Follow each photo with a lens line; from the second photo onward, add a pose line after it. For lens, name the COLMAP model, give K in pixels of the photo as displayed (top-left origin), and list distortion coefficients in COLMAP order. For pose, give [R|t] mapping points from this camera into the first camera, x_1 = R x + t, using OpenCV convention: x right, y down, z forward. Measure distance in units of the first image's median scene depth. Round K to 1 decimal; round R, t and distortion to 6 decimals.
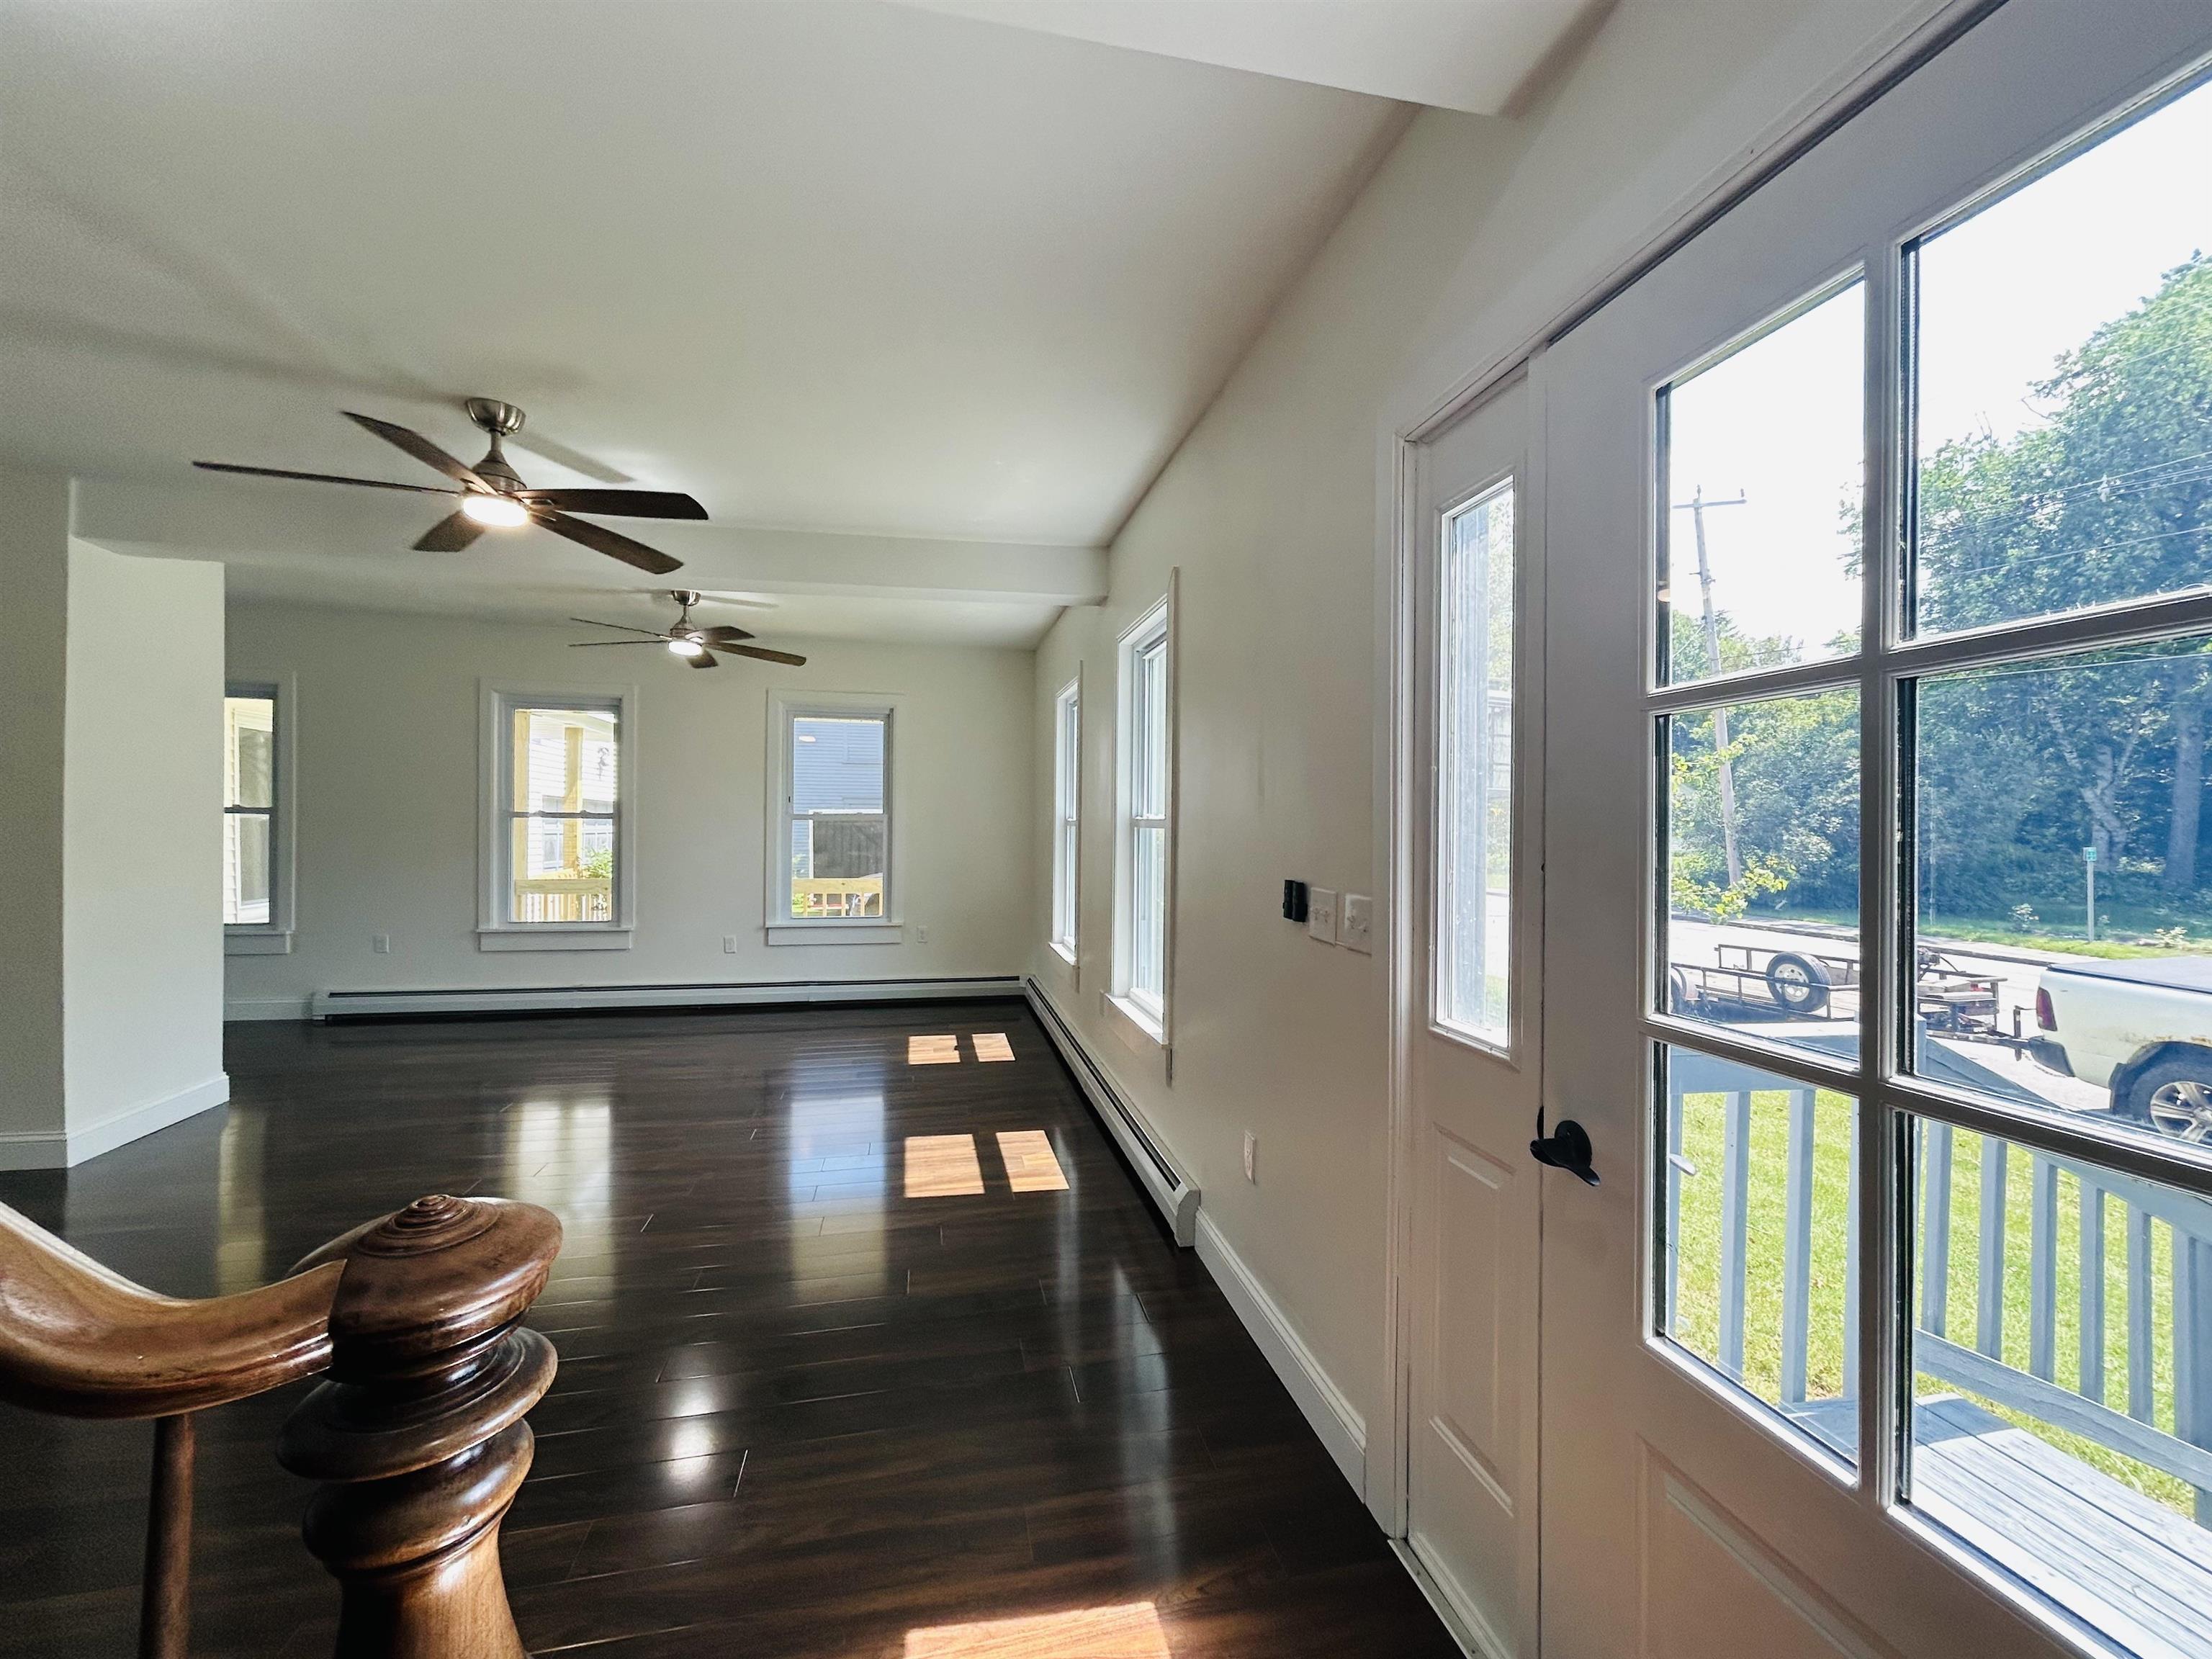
lens RADIAL K [[888.8, 0, 1101.9], [0, 888.8, 828.0], [0, 0, 1]] dist [-0.001092, -0.000090]
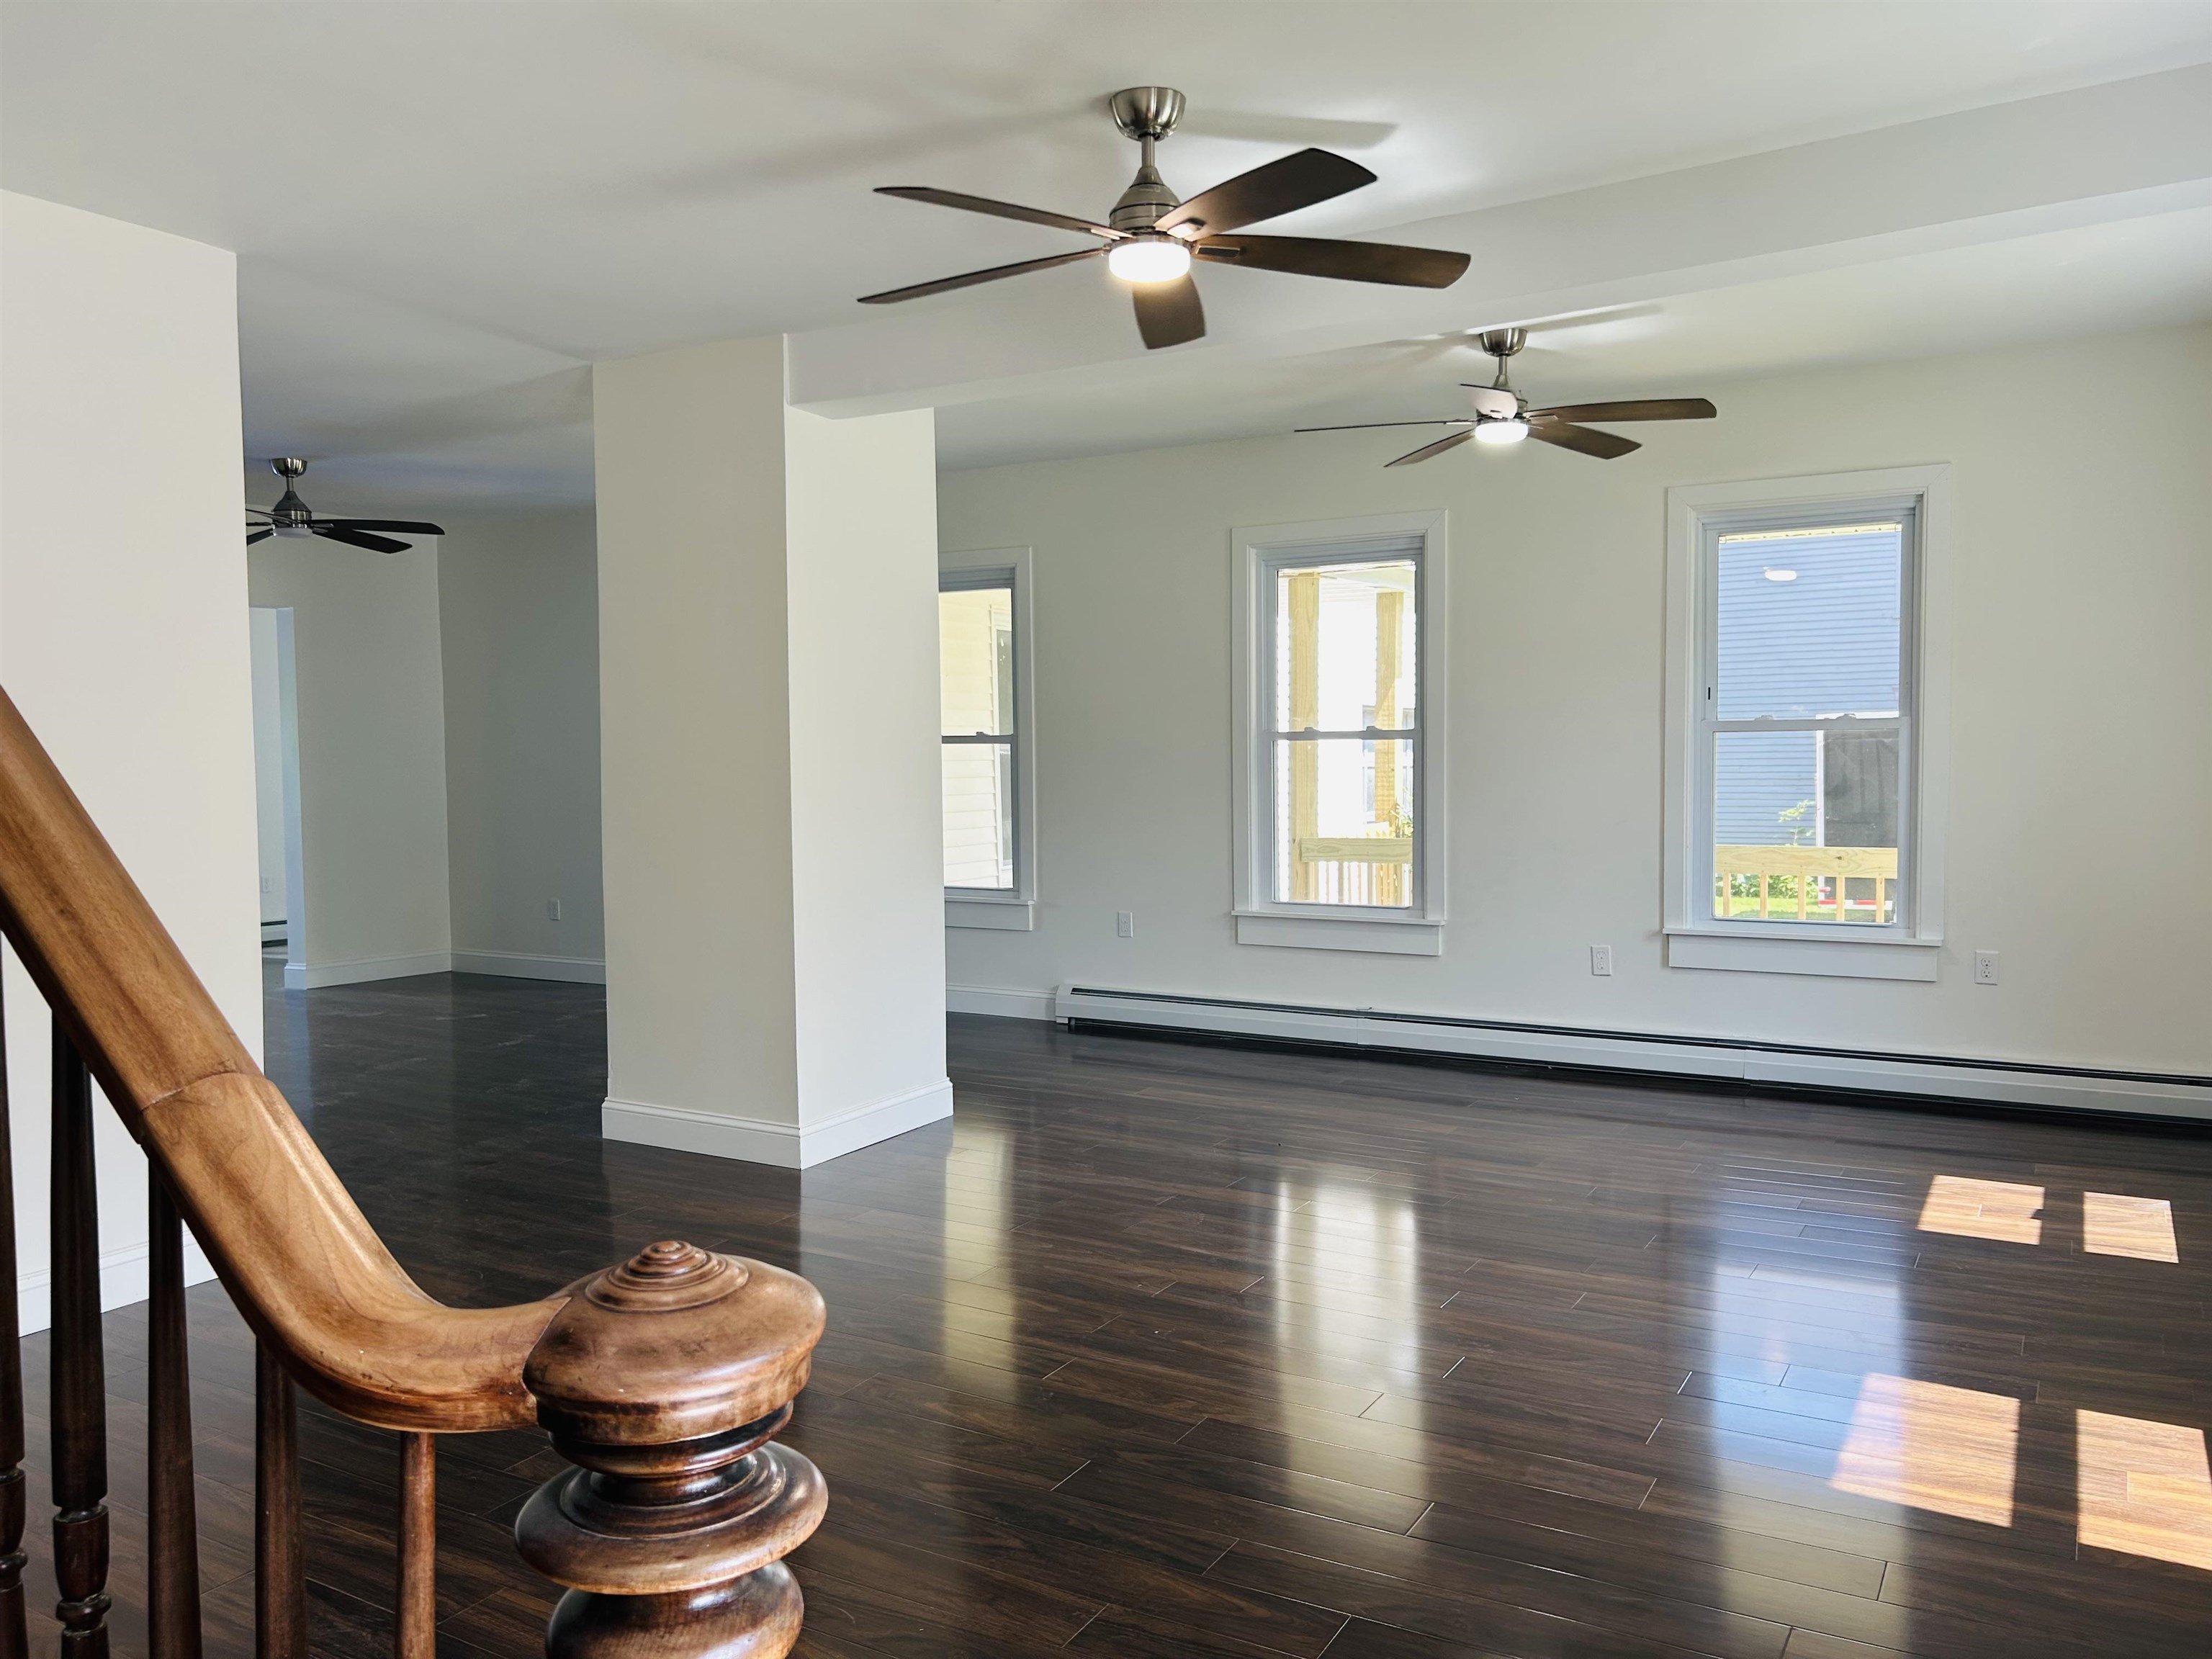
lens RADIAL K [[1656.8, 0, 1103.3], [0, 1656.8, 835.3], [0, 0, 1]] dist [0.049626, -0.059127]
pose [[0.738692, 0.017294, -0.673821, 0.057749], [0.015952, 0.998942, 0.043126, 0.003769], [0.673854, -0.042605, 0.737635, 0.031565]]
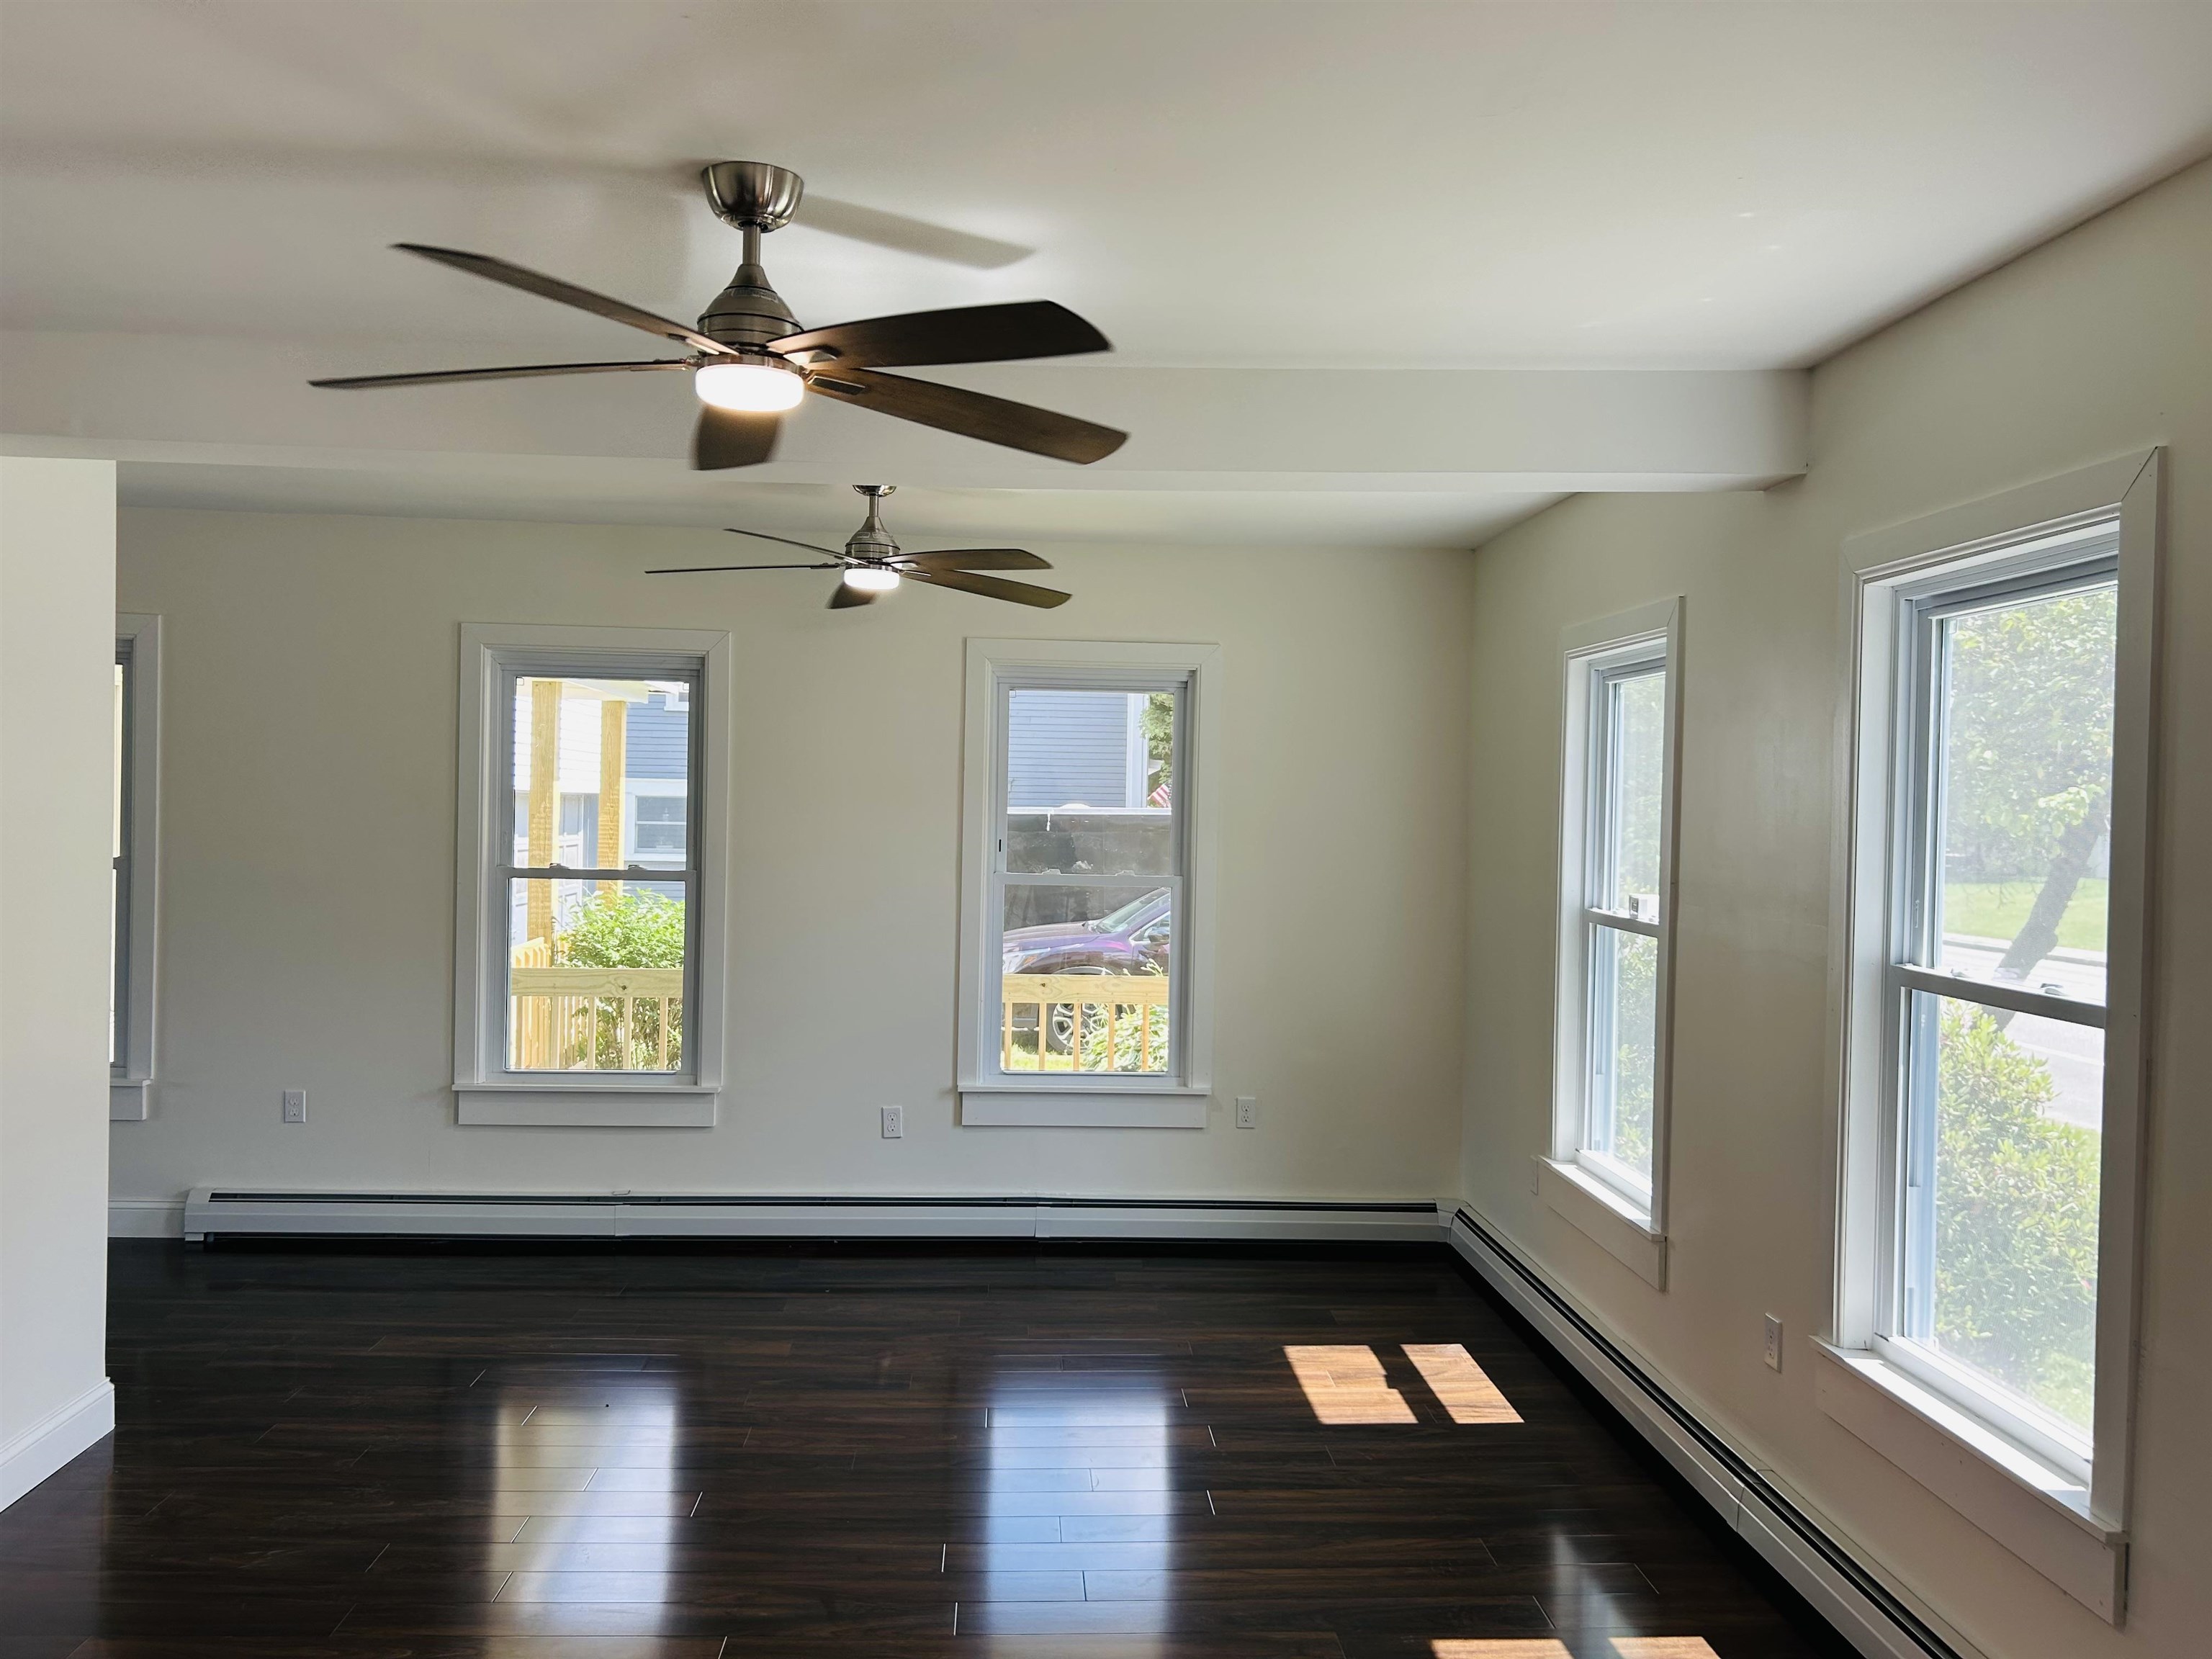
lens RADIAL K [[1656.8, 0, 1103.3], [0, 1656.8, 835.3], [0, 0, 1]] dist [0.049626, -0.059127]
pose [[0.988709, 0.014228, -0.149174, -0.171123], [-0.012341, 0.999832, 0.013572, -0.061271], [0.149342, -0.011577, 0.988718, 0.056843]]
